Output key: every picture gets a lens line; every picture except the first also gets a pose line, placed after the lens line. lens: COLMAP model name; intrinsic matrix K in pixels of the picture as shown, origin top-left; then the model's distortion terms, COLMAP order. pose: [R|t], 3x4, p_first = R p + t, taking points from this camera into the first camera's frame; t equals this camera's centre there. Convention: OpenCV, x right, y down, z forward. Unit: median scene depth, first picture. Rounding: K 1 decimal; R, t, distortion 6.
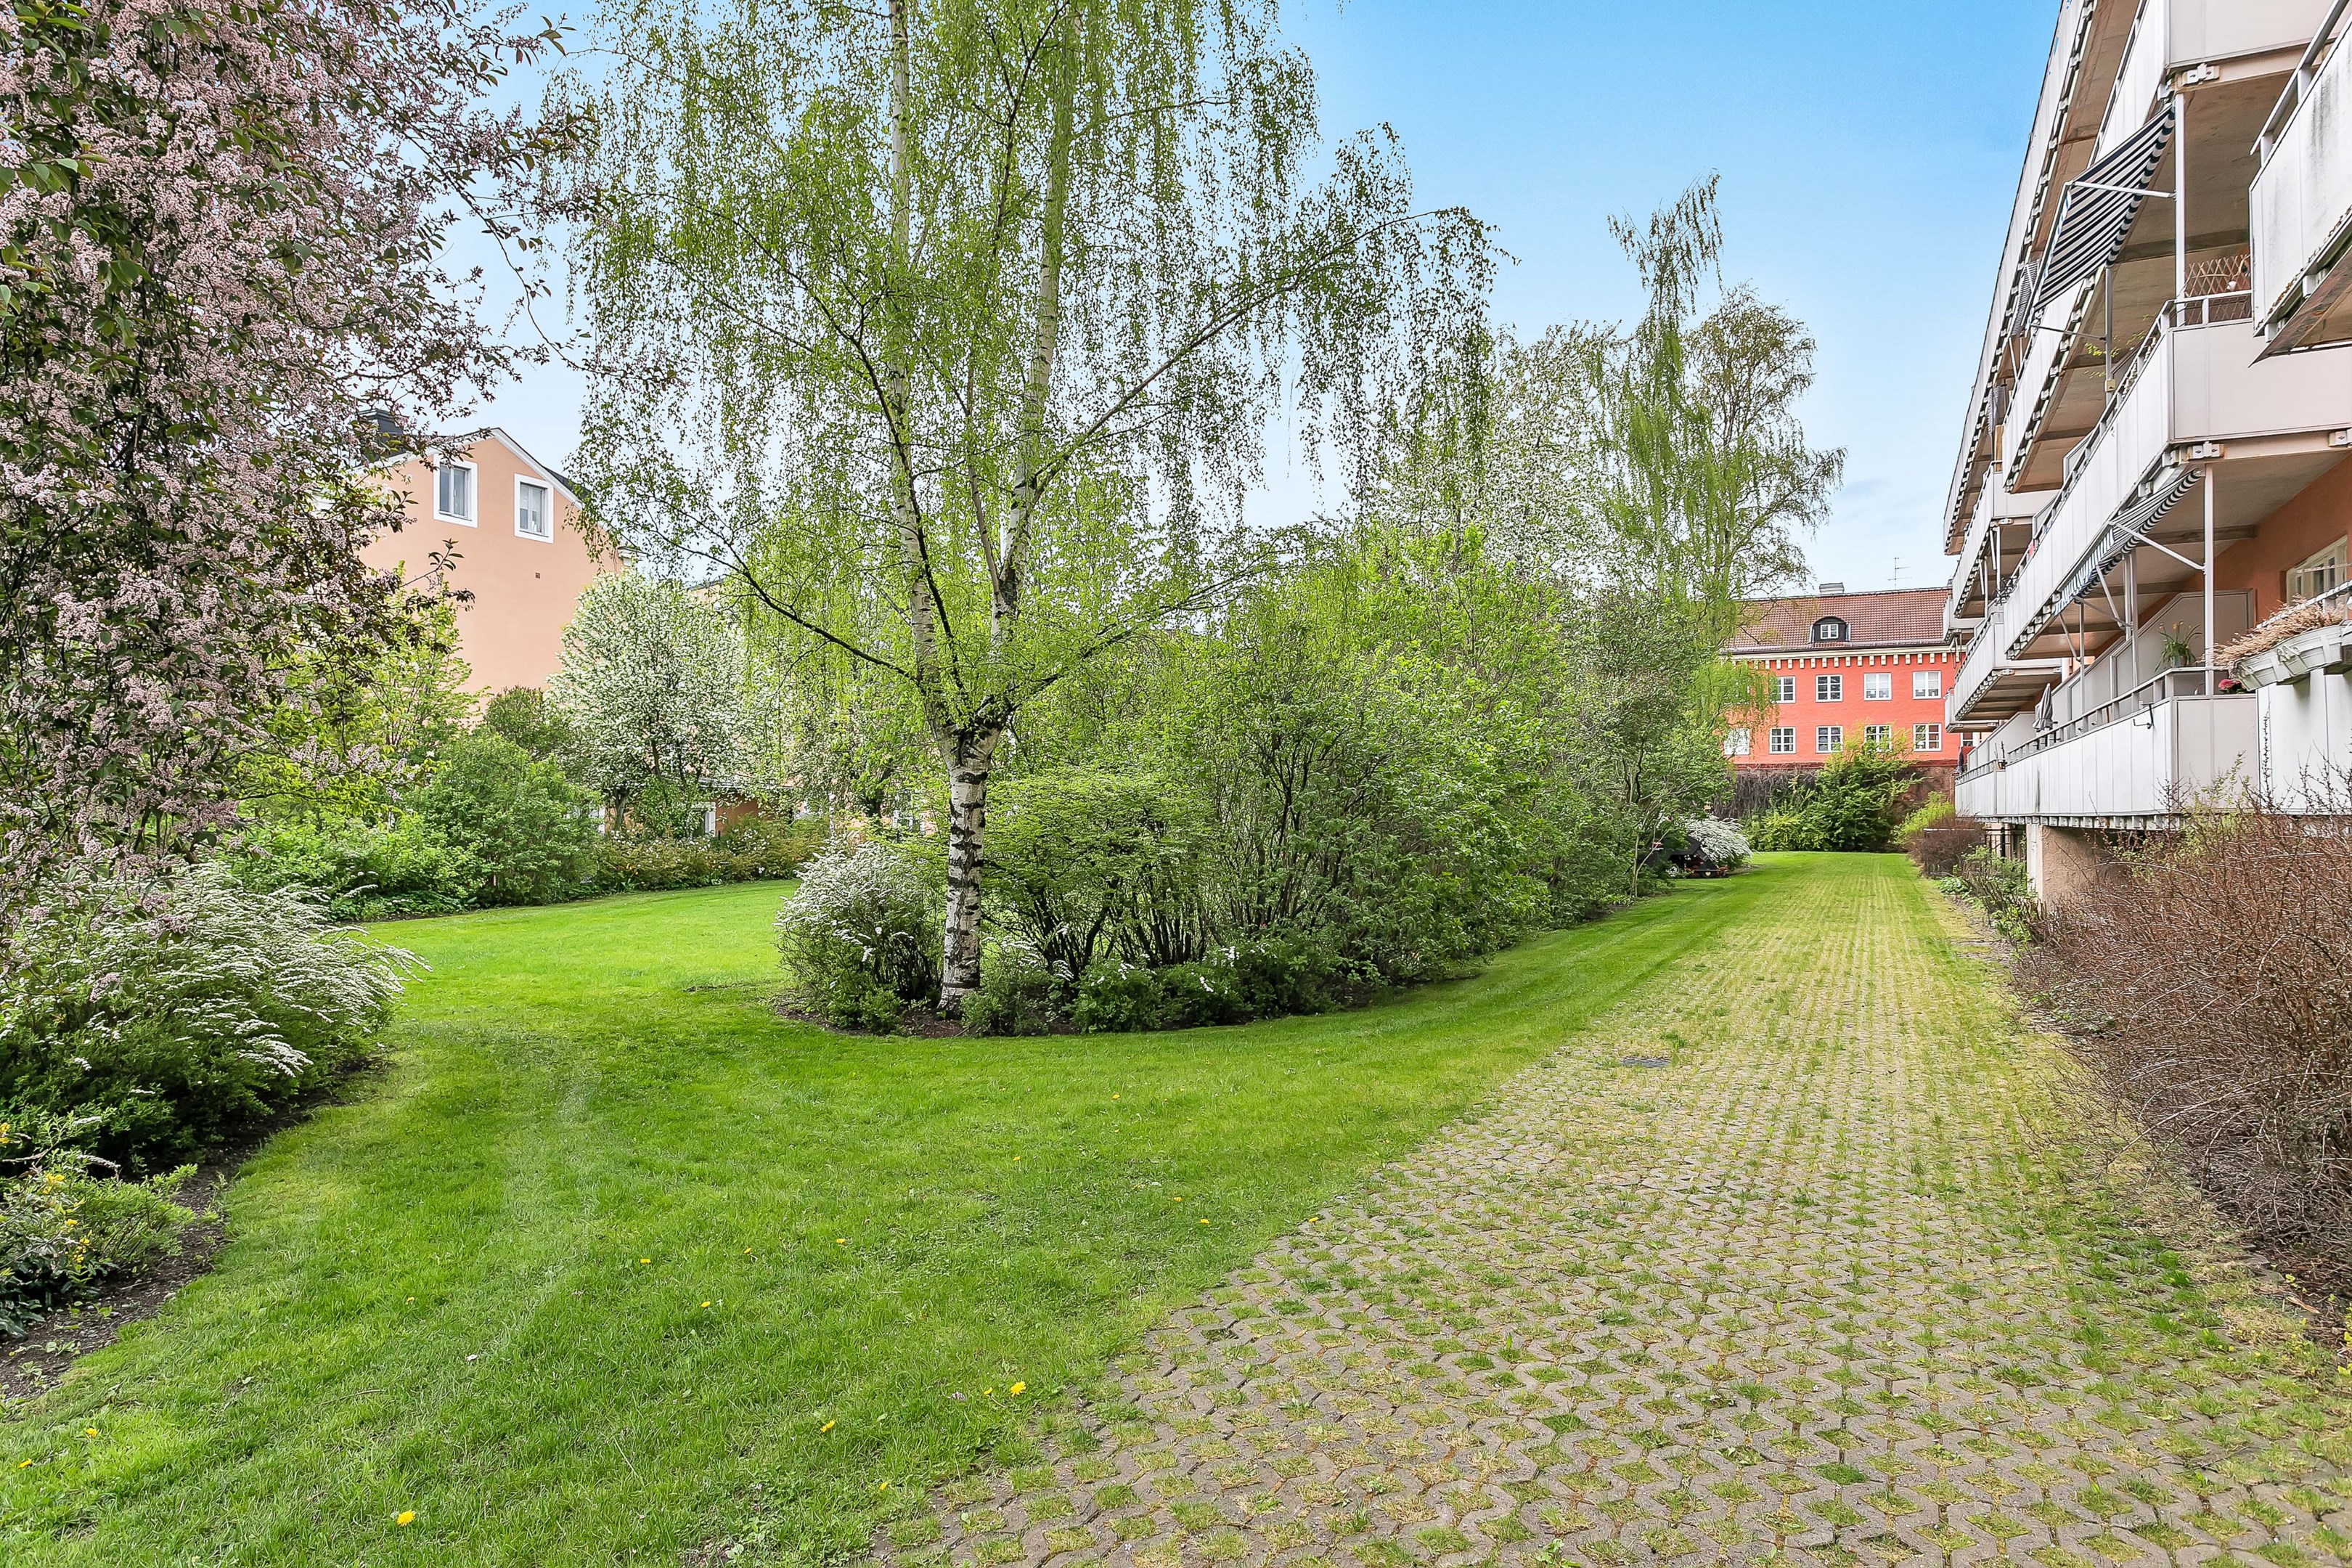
lens RADIAL K [[1527.3, 0, 1180.2], [0, 1527.3, 792.1], [0, 0, 1]] dist [0.000800, -0.000004]
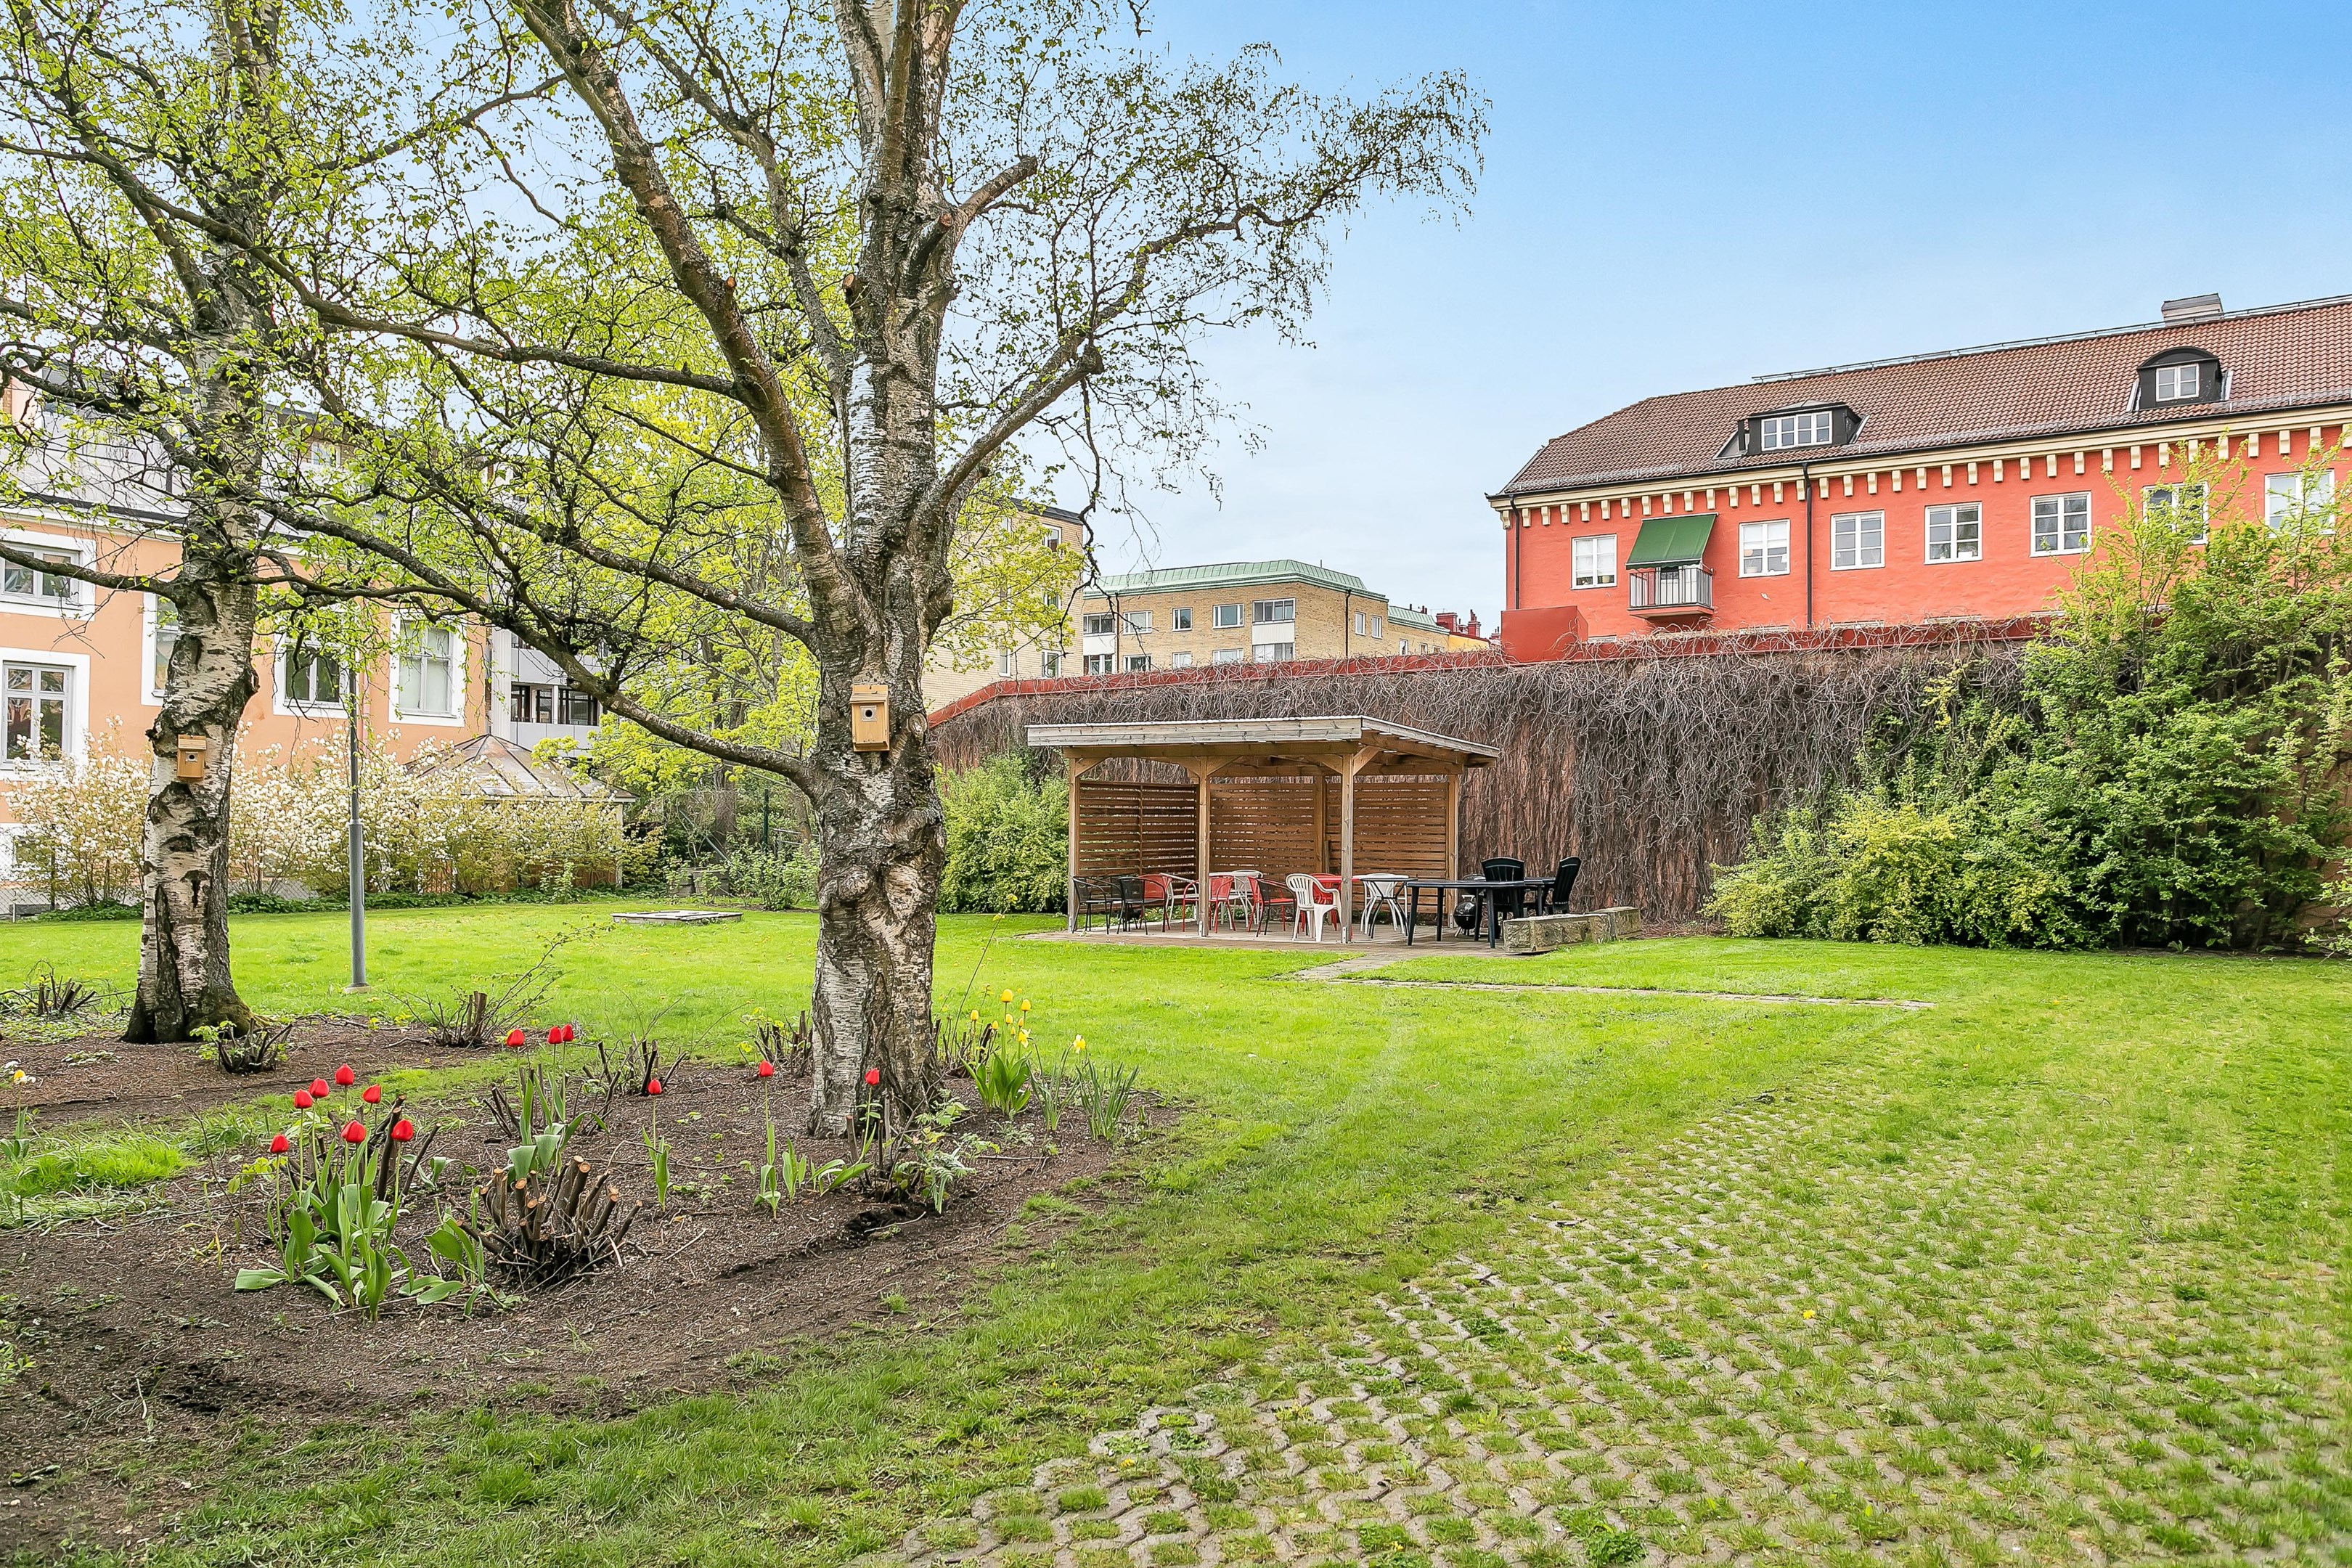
lens RADIAL K [[1640.6, 0, 1171.7], [0, 1640.6, 781.2], [0, 0, 1]] dist [0.006975, 0.002498]
pose [[0.984032, 0.005072, -0.177918, 0.313212], [-0.004174, 0.999977, 0.005418, 0.009244], [0.177941, -0.004589, 0.984030, 0.671744]]
